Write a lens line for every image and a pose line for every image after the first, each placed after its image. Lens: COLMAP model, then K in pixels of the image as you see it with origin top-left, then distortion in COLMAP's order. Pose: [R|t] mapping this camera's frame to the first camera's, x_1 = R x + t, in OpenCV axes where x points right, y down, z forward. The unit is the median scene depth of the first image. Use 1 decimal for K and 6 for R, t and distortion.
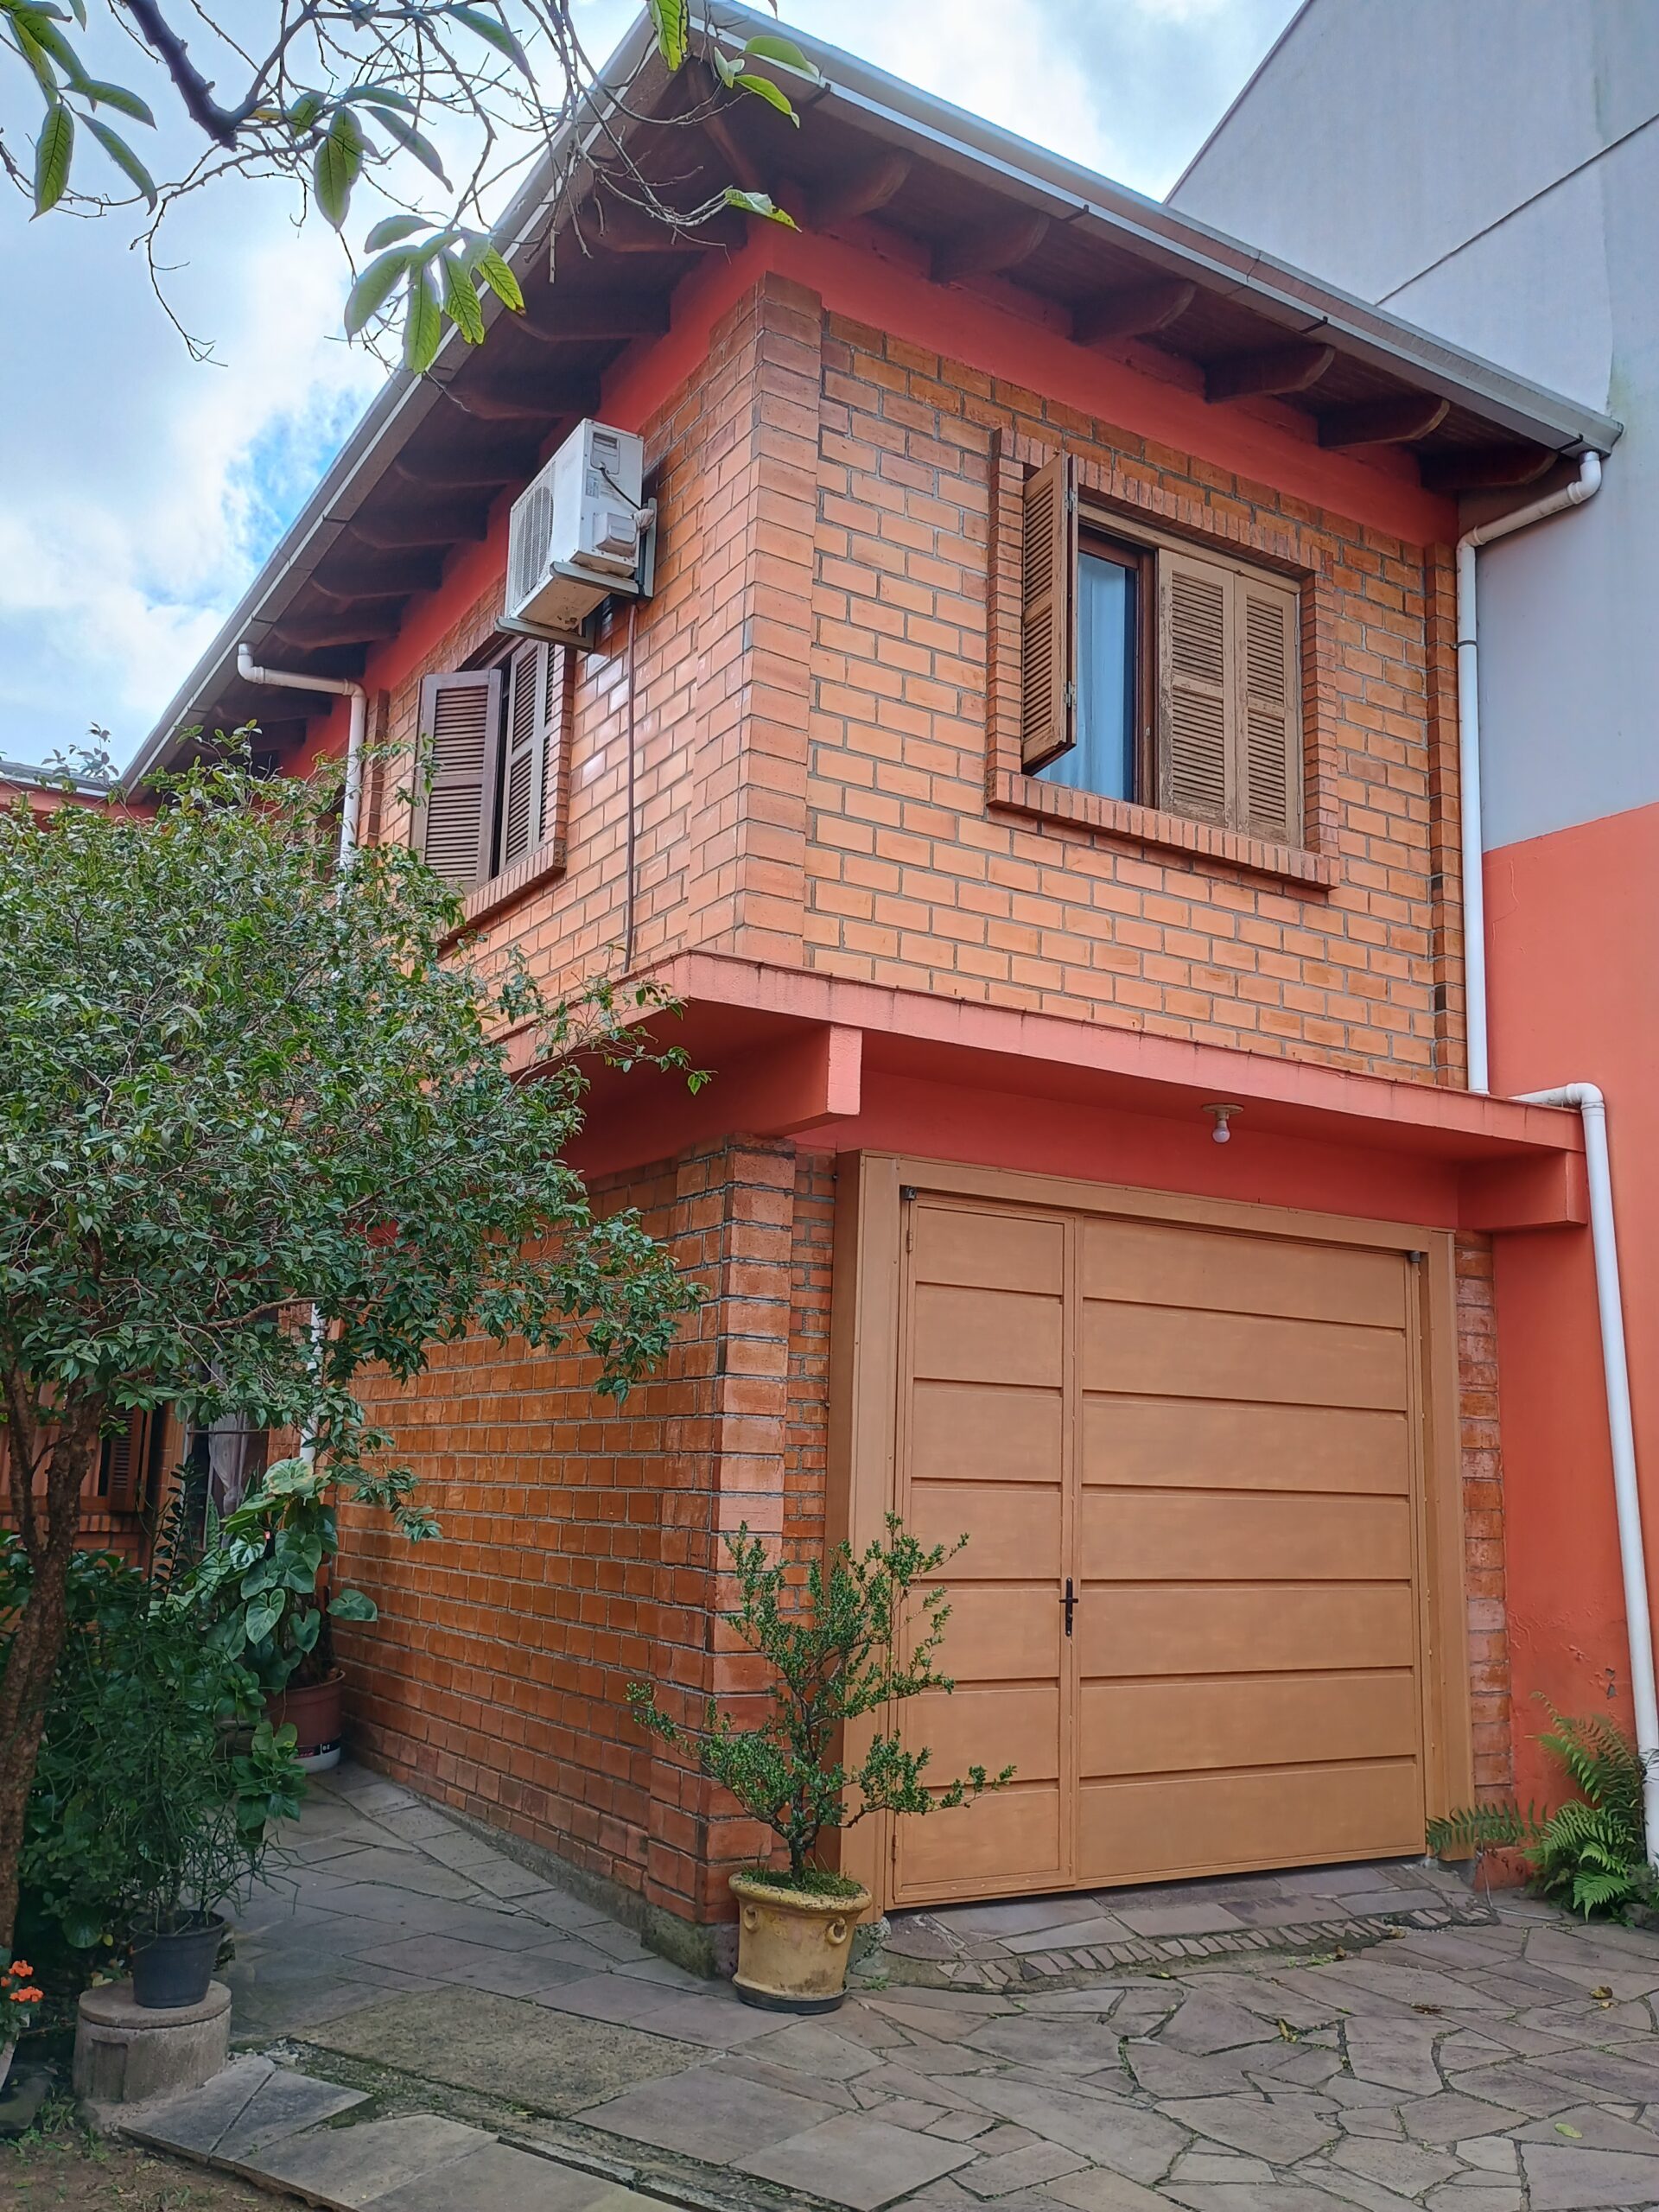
lens RADIAL K [[1903.1, 0, 841.6], [0, 1903.1, 1122.9], [0, 0, 1]] dist [0.062458, -0.078440]
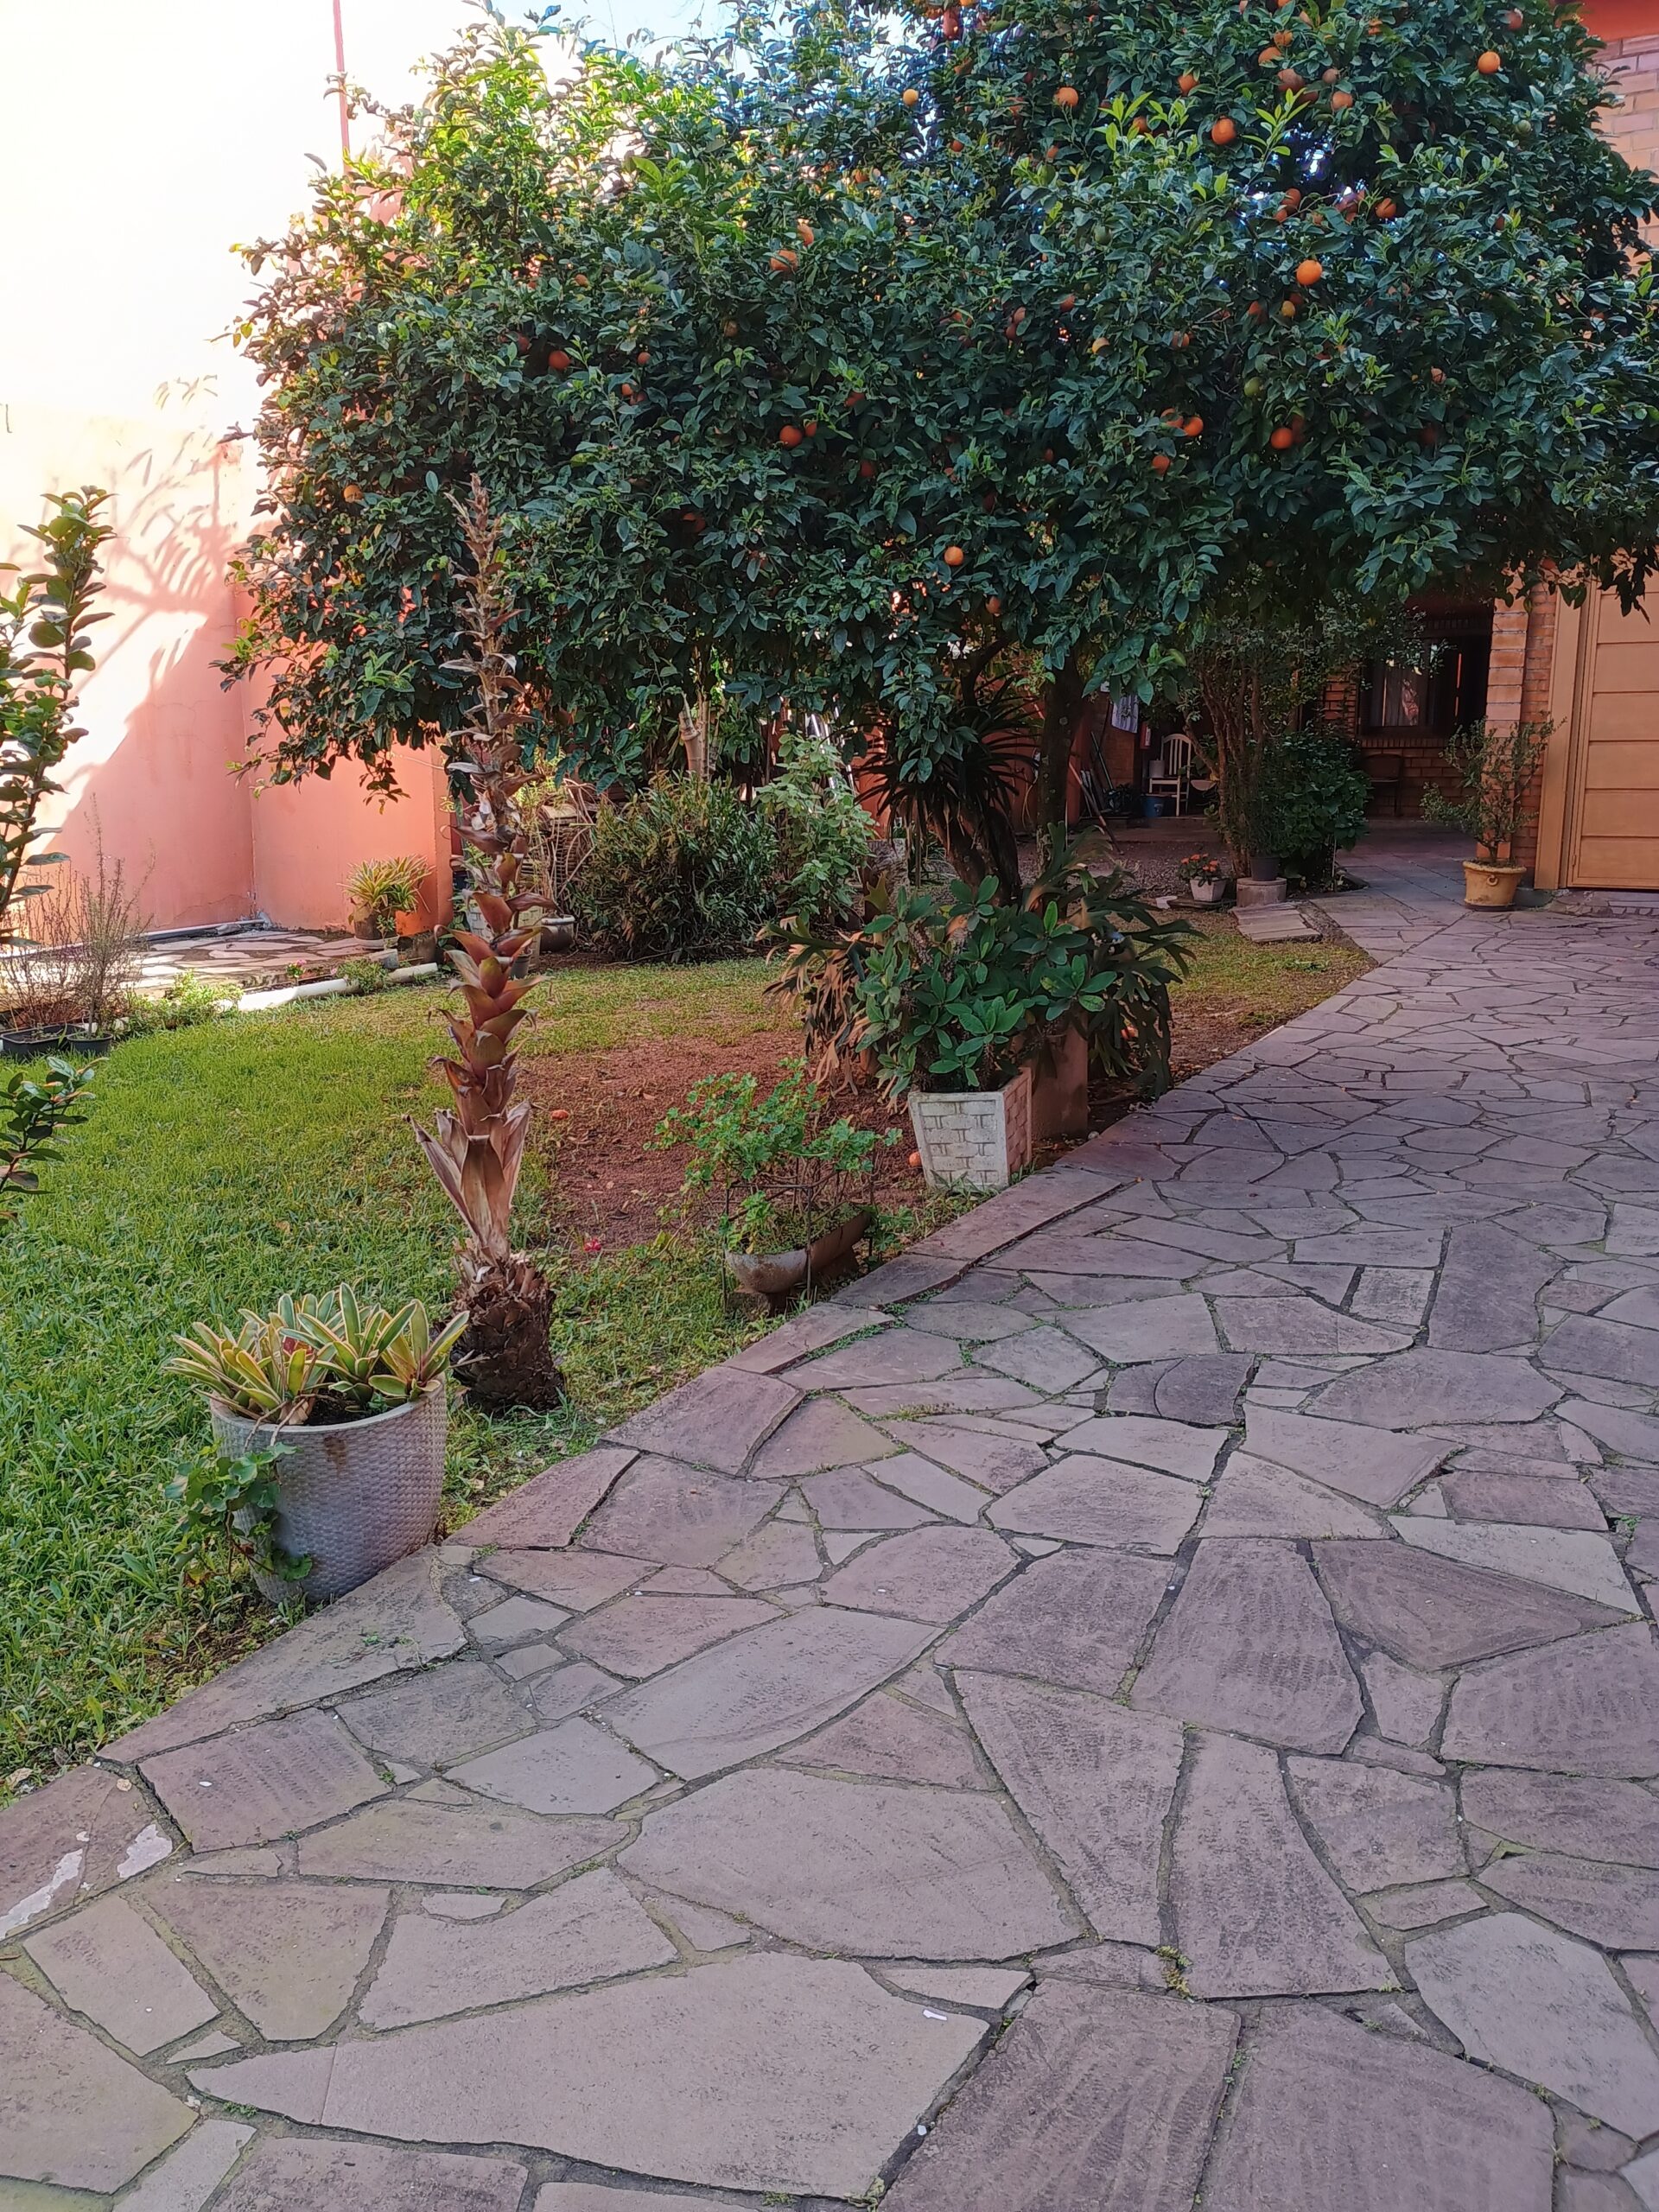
lens RADIAL K [[1903.1, 0, 820.6], [0, 1903.1, 1127.2], [0, 0, 1]] dist [0.062458, -0.078440]
pose [[0.486911, 0.149178, -0.860618, 1.490017], [0.181212, 0.946616, 0.266609, -0.076838], [0.854447, -0.285770, 0.433885, -0.763055]]
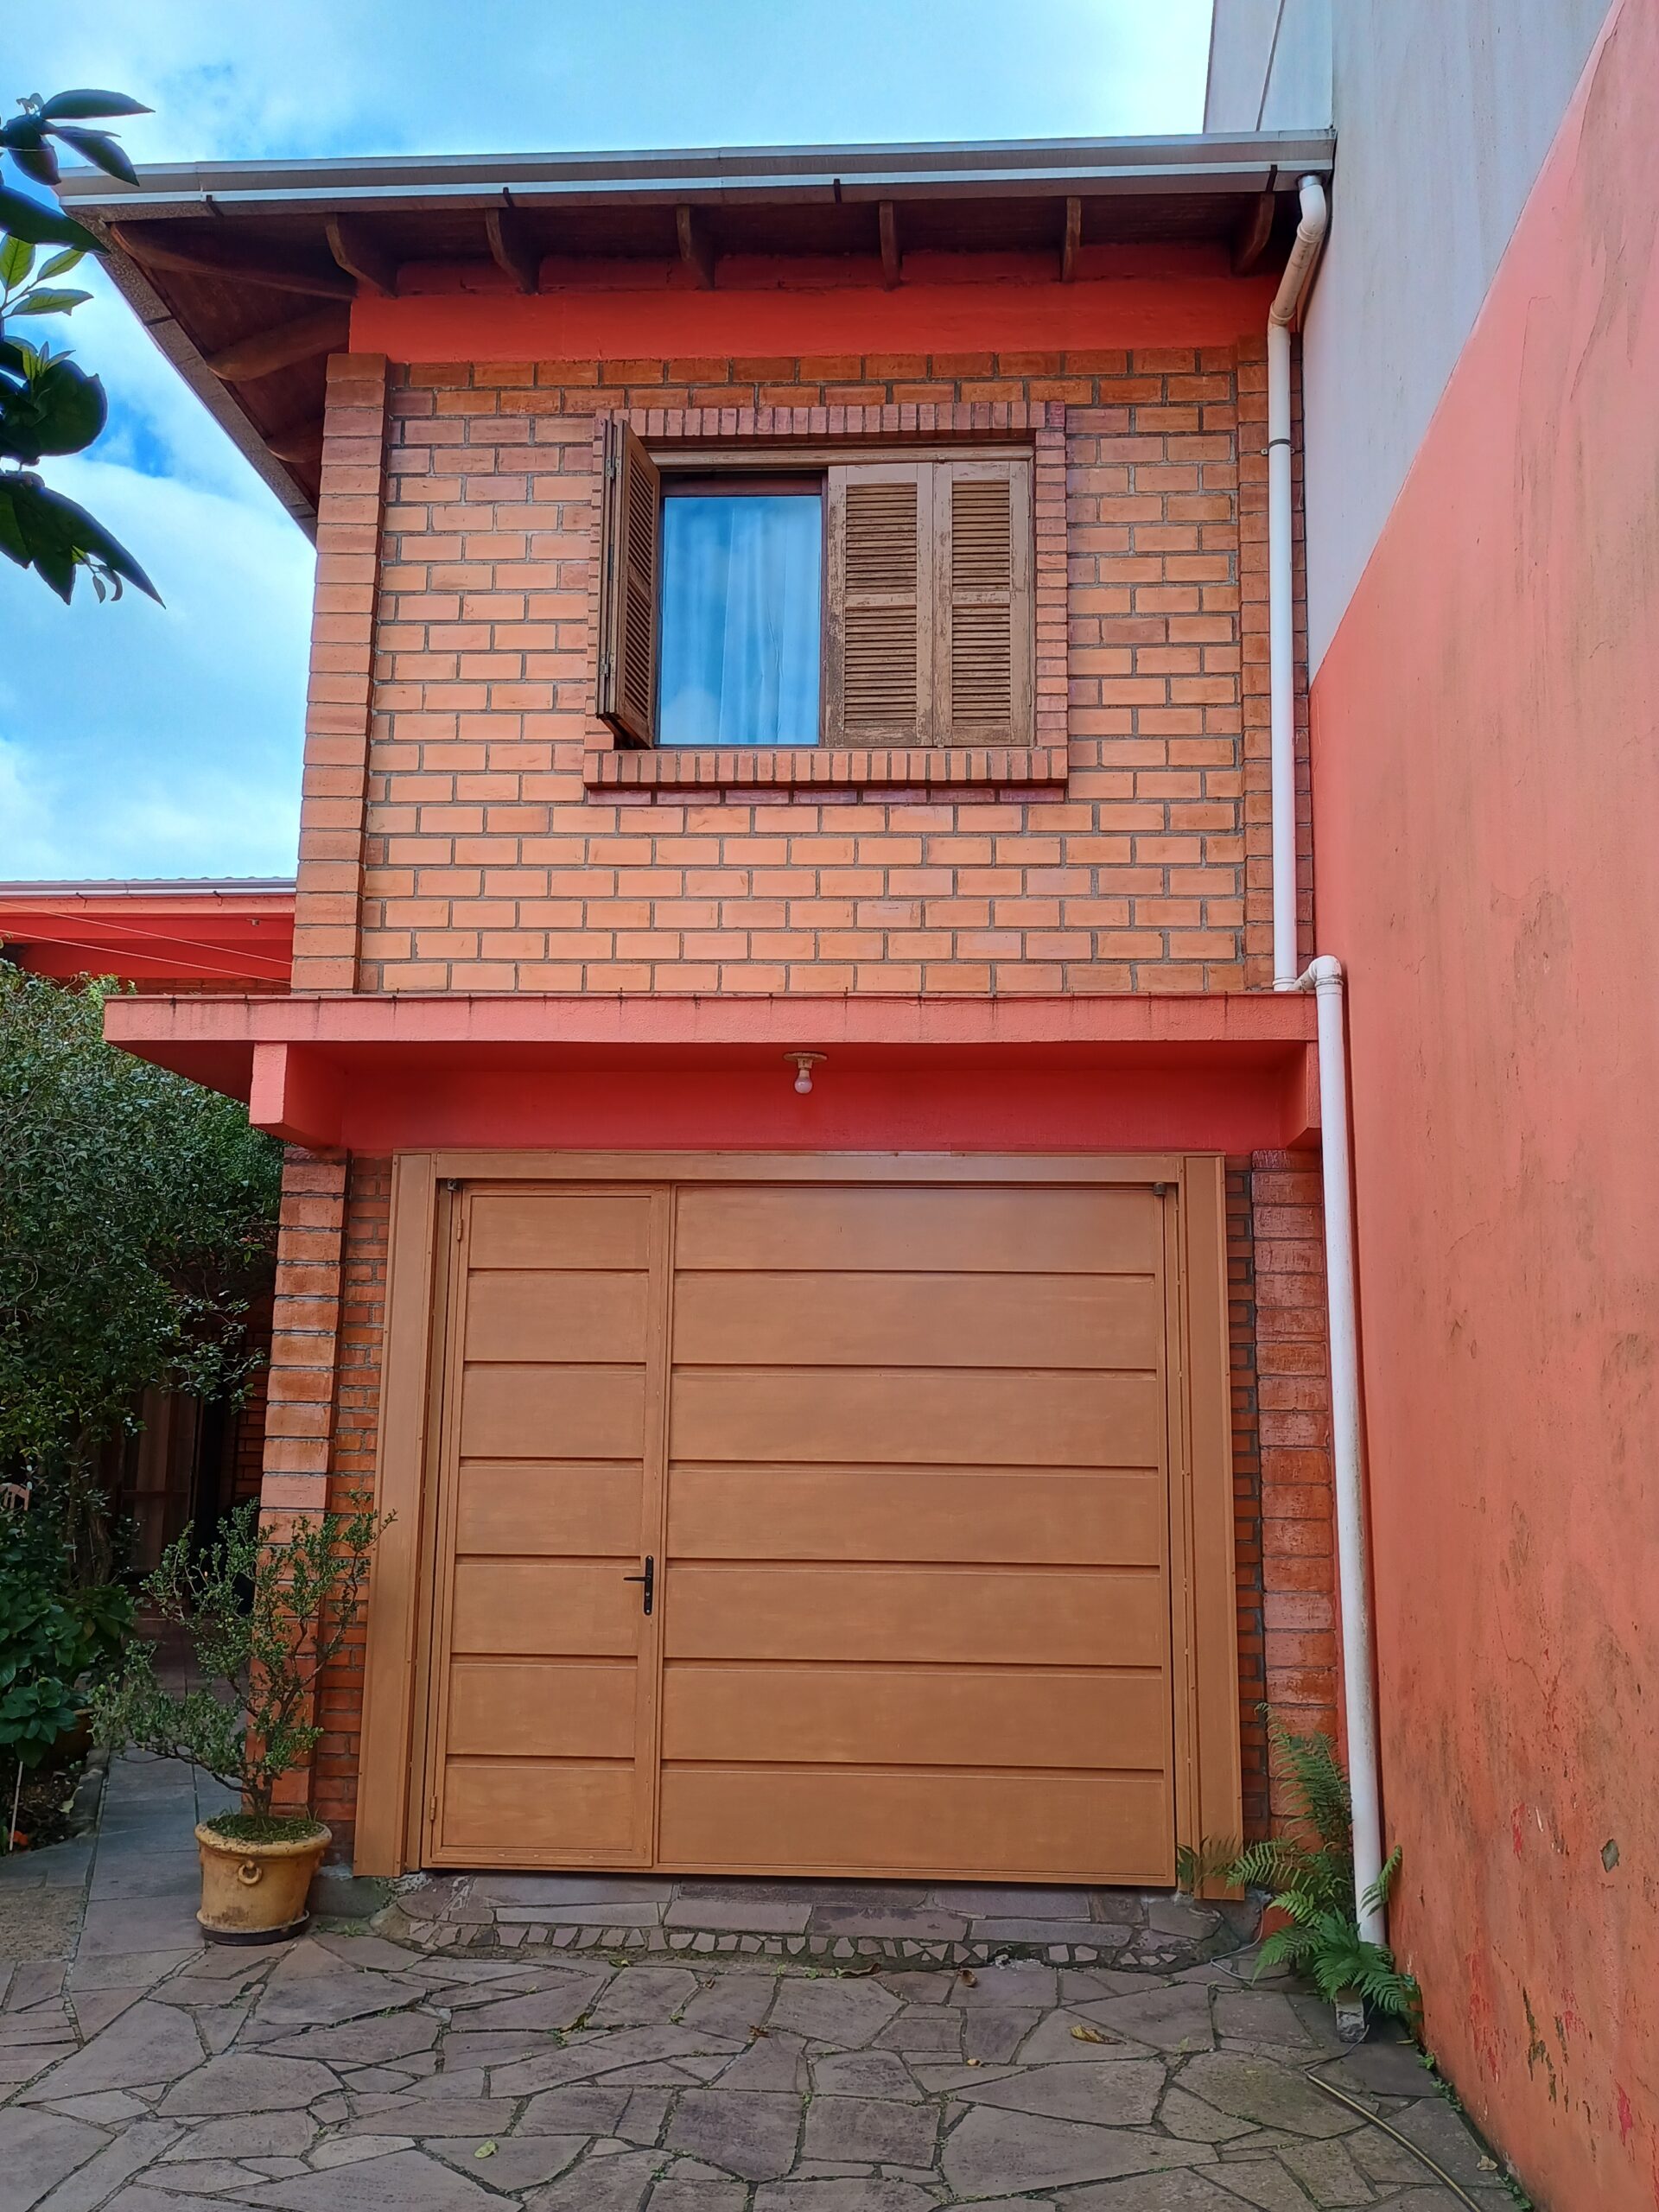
lens RADIAL K [[1903.1, 0, 821.1], [0, 1903.1, 1118.1], [0, 0, 1]] dist [0.062458, -0.078440]
pose [[0.816625, -0.115627, -0.565468, 0.798871], [0.116035, 0.992614, -0.035396, 0.061418], [0.565384, -0.036709, 0.824011, 0.255666]]
